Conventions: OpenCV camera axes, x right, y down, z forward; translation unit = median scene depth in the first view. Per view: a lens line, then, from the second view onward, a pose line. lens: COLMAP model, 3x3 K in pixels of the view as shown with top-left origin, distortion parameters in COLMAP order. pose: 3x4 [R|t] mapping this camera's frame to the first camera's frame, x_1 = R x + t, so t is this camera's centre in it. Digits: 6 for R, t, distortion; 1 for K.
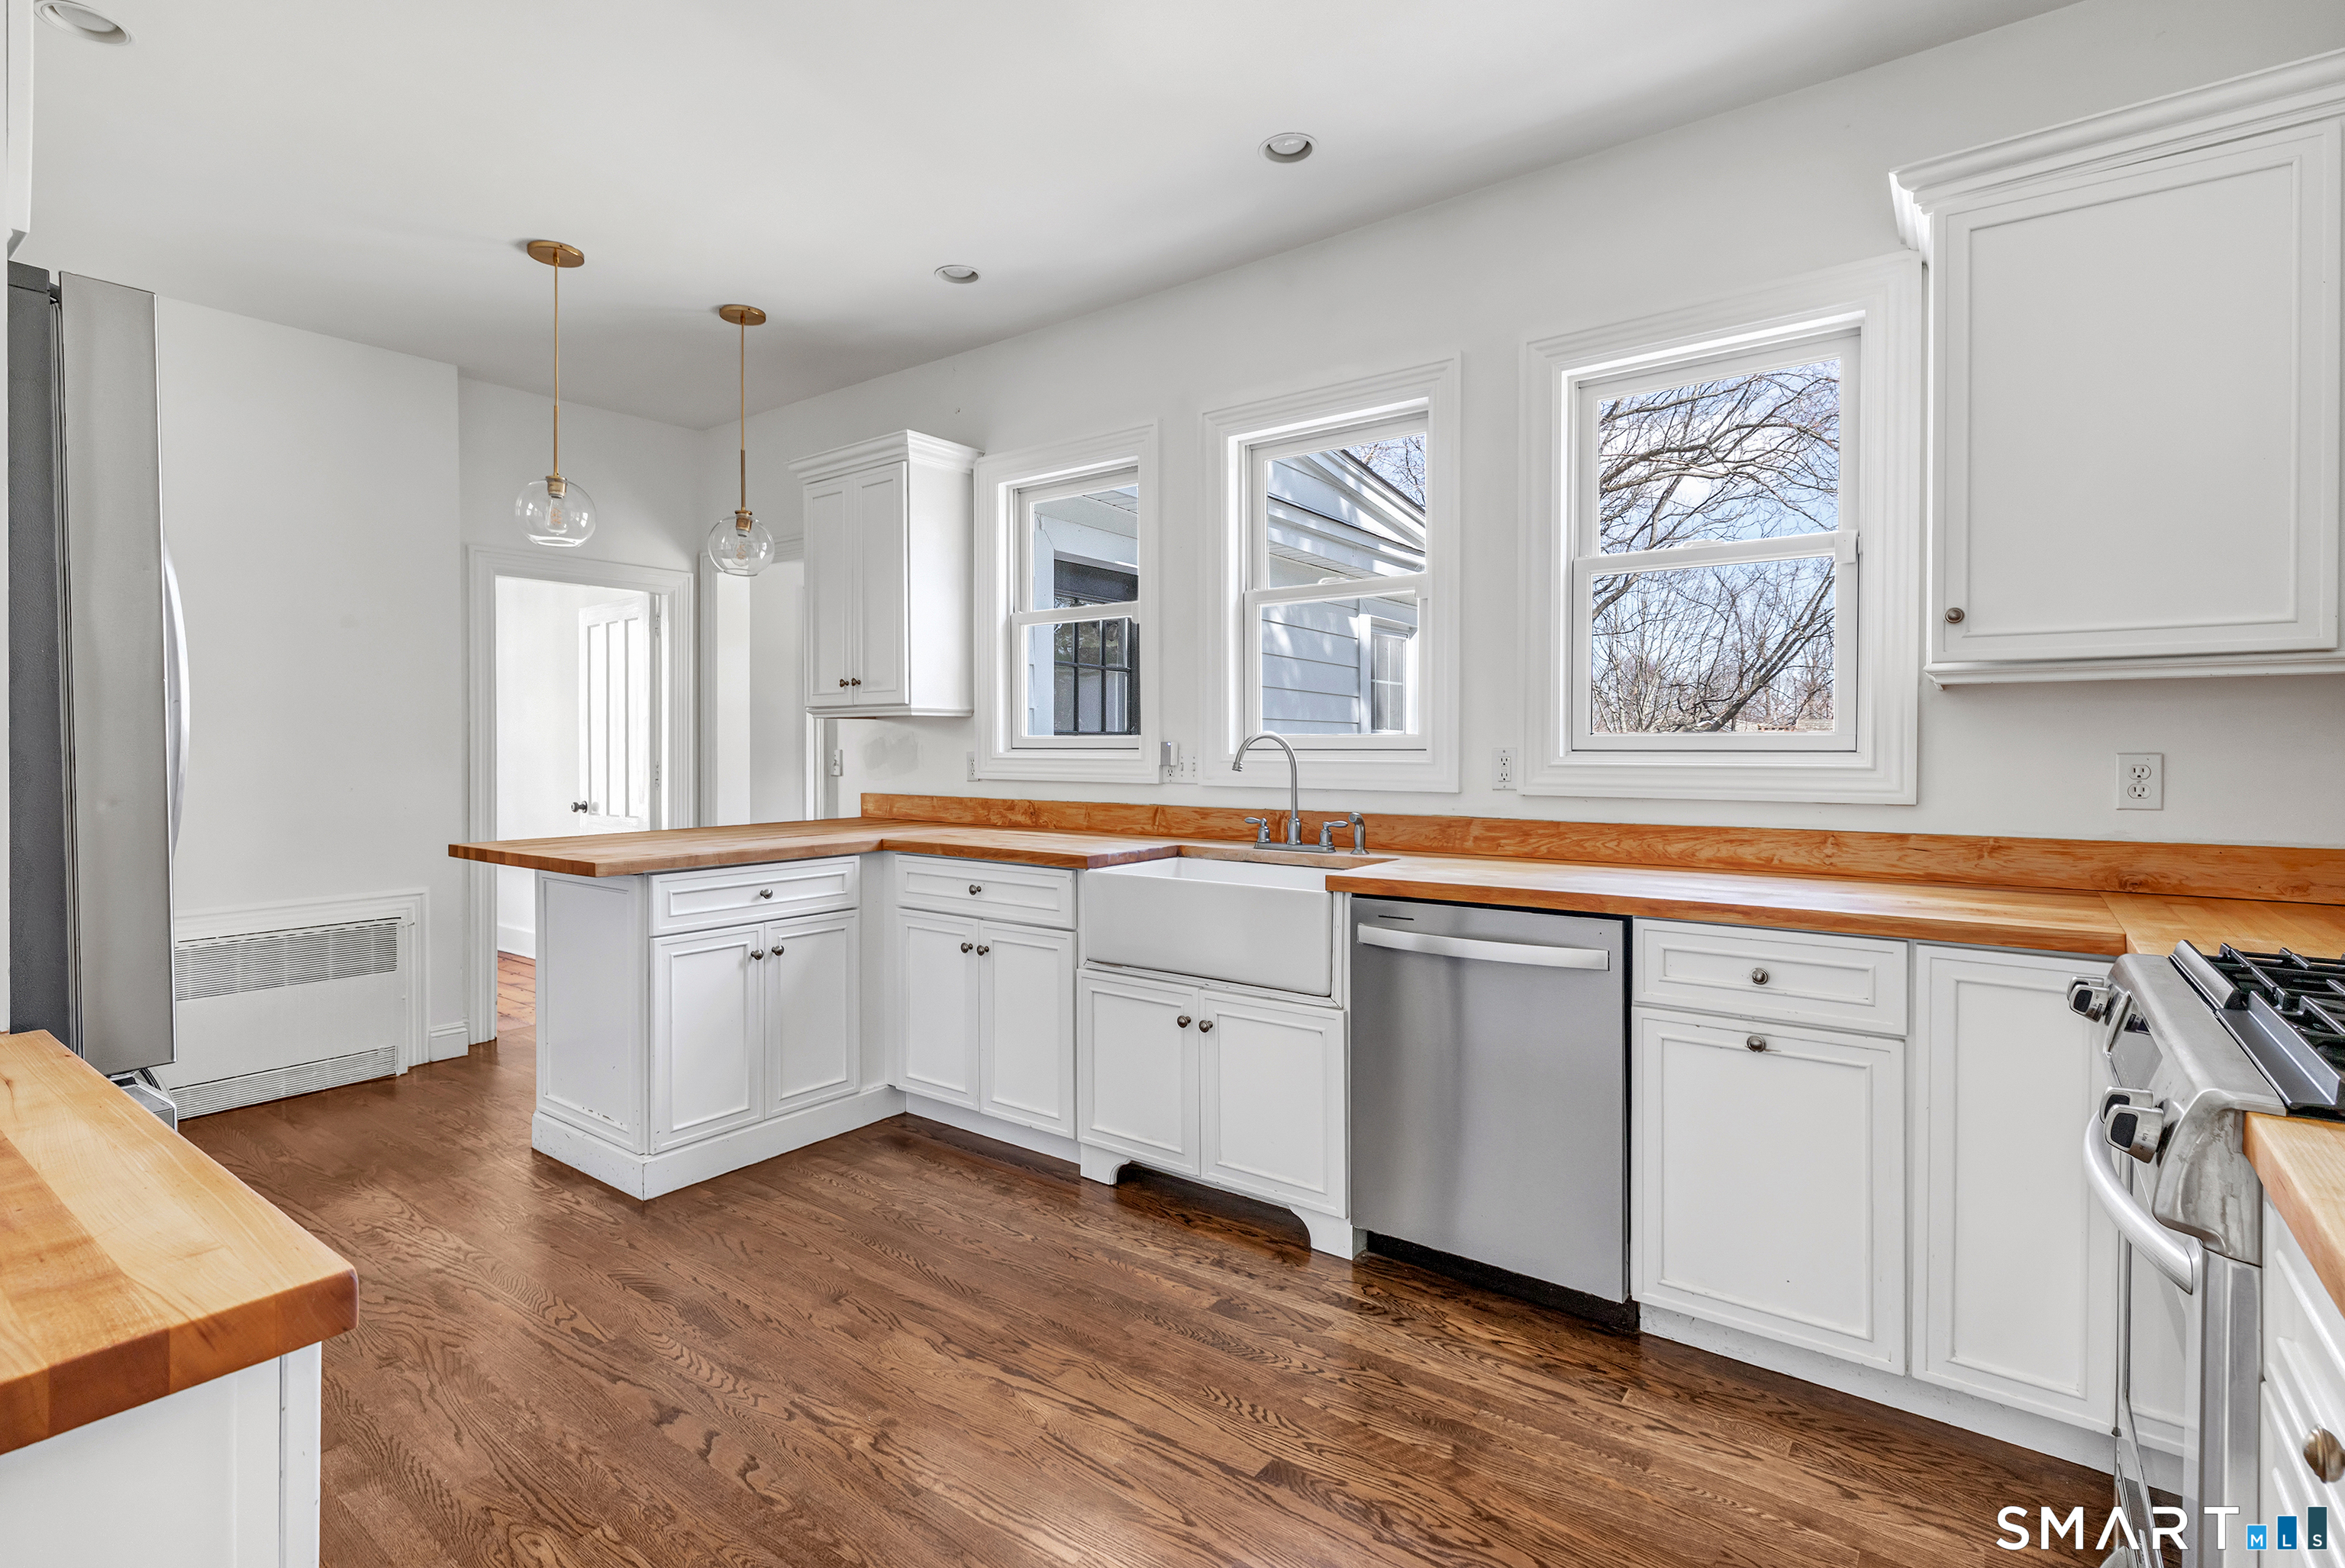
lens RADIAL K [[1087.5, 0, 1170.8], [0, 1087.5, 766.8], [0, 0, 1]] dist [-0.004262, 0.000446]
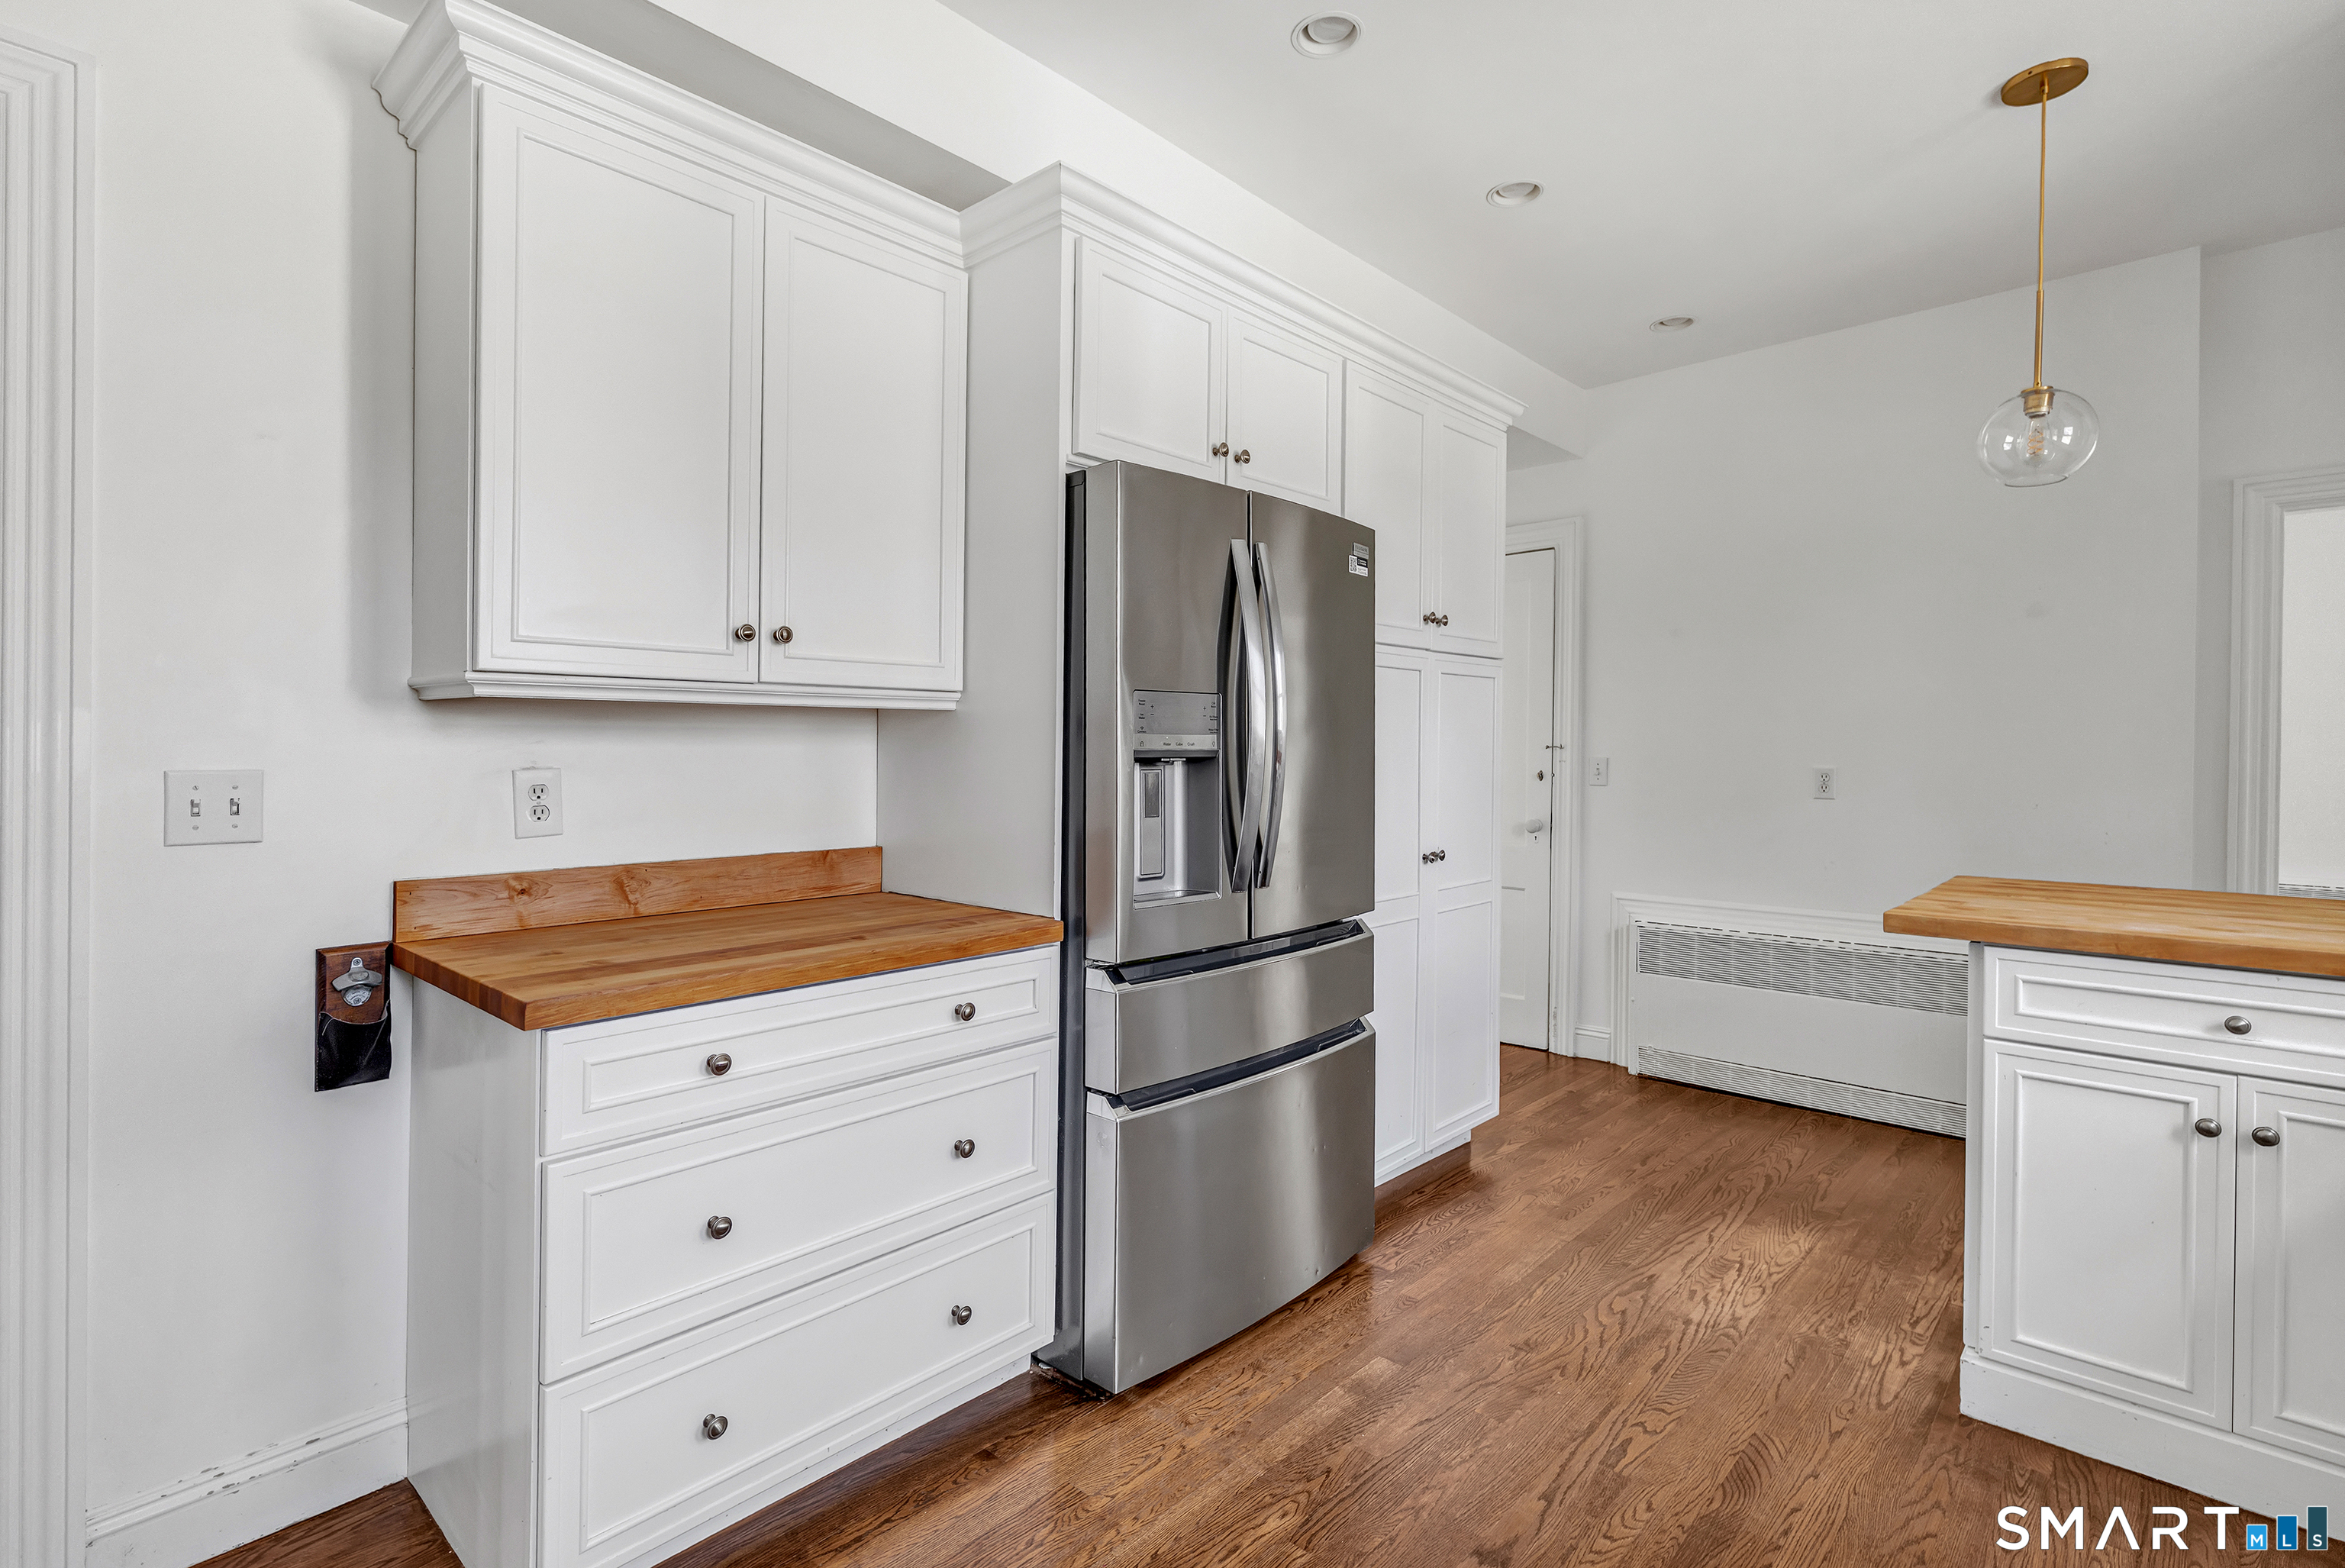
lens RADIAL K [[1087.5, 0, 1101.7], [0, 1087.5, 754.3], [0, 0, 1]] dist [-0.004262, 0.000446]
pose [[-0.132844, 0.001733, -0.991135, 0.249299], [-0.021146, 0.999766, 0.004582, -0.011154], [0.990911, 0.021567, -0.132776, 0.495682]]
